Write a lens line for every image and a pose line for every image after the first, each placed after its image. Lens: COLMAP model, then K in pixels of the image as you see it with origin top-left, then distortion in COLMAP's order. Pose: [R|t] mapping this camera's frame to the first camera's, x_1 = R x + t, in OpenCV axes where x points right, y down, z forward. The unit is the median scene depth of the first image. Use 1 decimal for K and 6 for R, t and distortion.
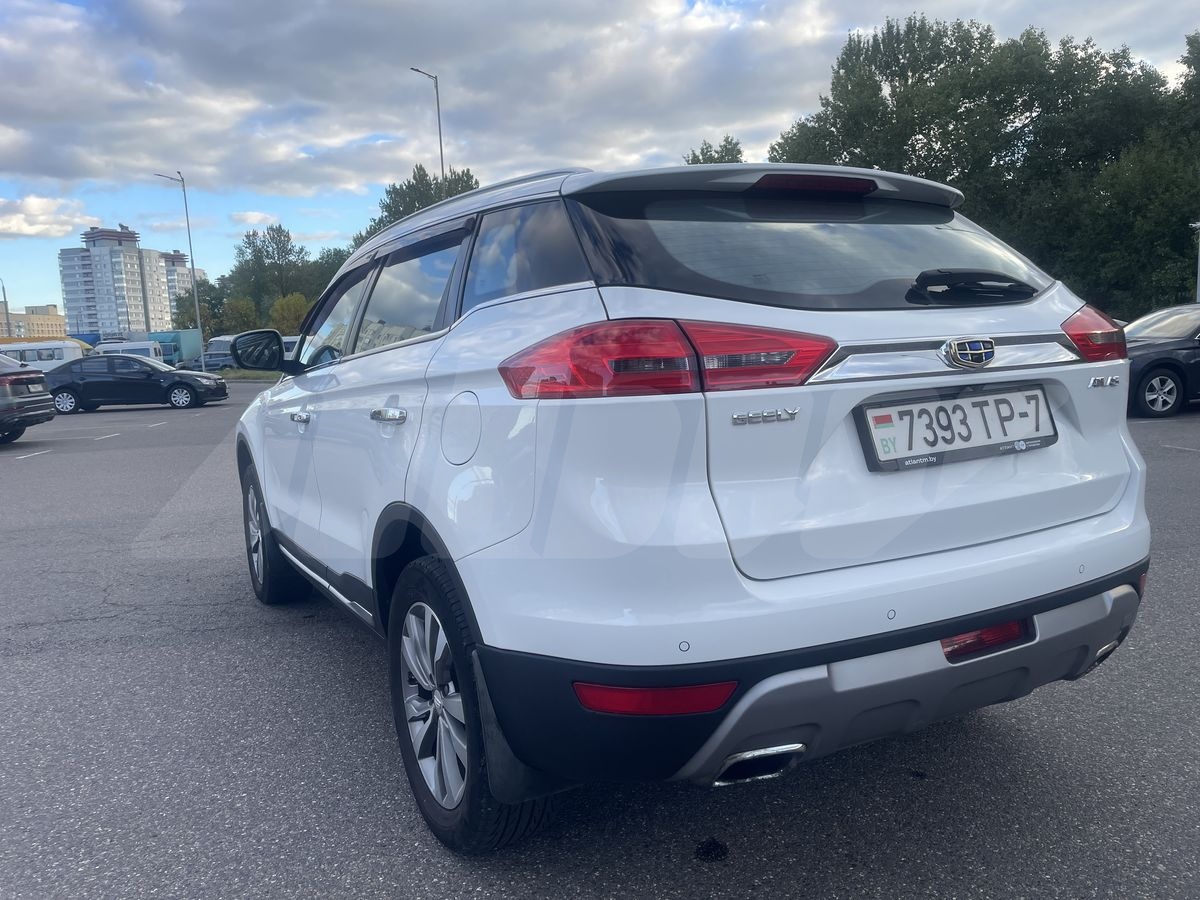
lens RADIAL K [[895.0, 0, 581.0], [0, 895.0, 452.2], [0, 0, 1]] dist [0.091948, -0.112700]
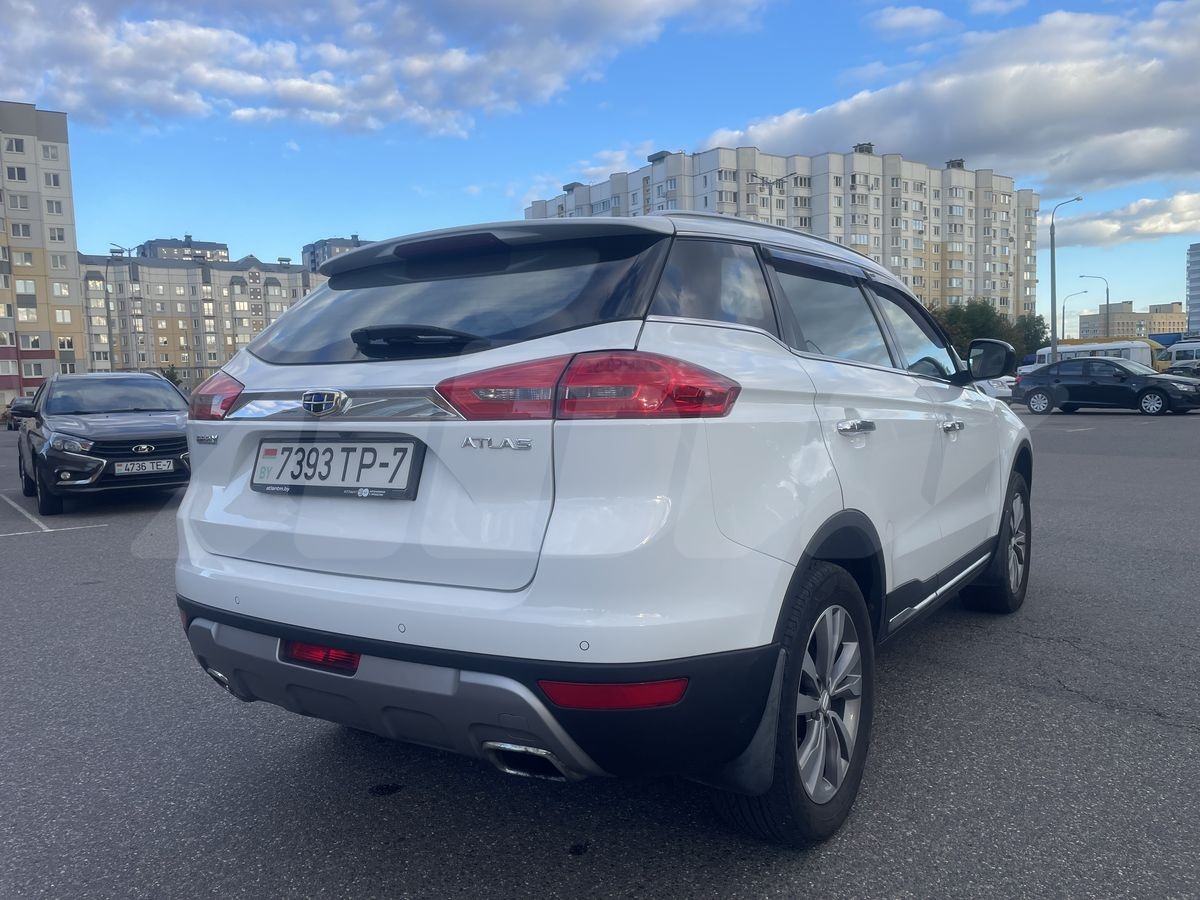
lens RADIAL K [[895.0, 0, 603.6], [0, 895.0, 457.7], [0, 0, 1]] dist [0.091948, -0.112700]
pose [[0.477033, 0.102519, -0.872886, 1.560659], [-0.096321, 0.993289, 0.064020, -0.144778], [0.873591, 0.053538, 0.483706, 0.745729]]
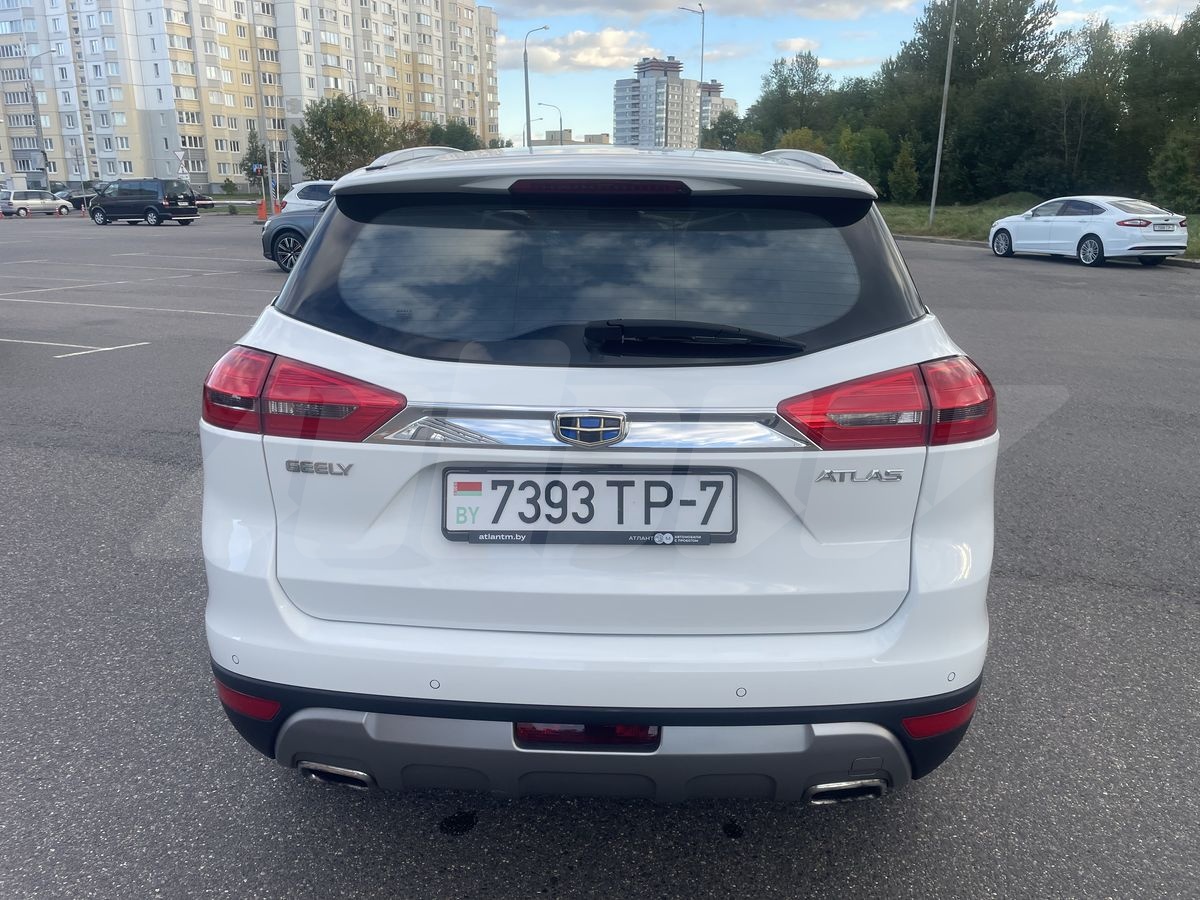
lens RADIAL K [[895.0, 0, 595.7], [0, 895.0, 451.4], [0, 0, 1]] dist [0.091948, -0.112700]
pose [[0.863060, 0.187496, -0.469012, 0.824476], [-0.104992, 0.974863, 0.196515, -0.252283], [0.494068, -0.120361, 0.861051, 0.250027]]
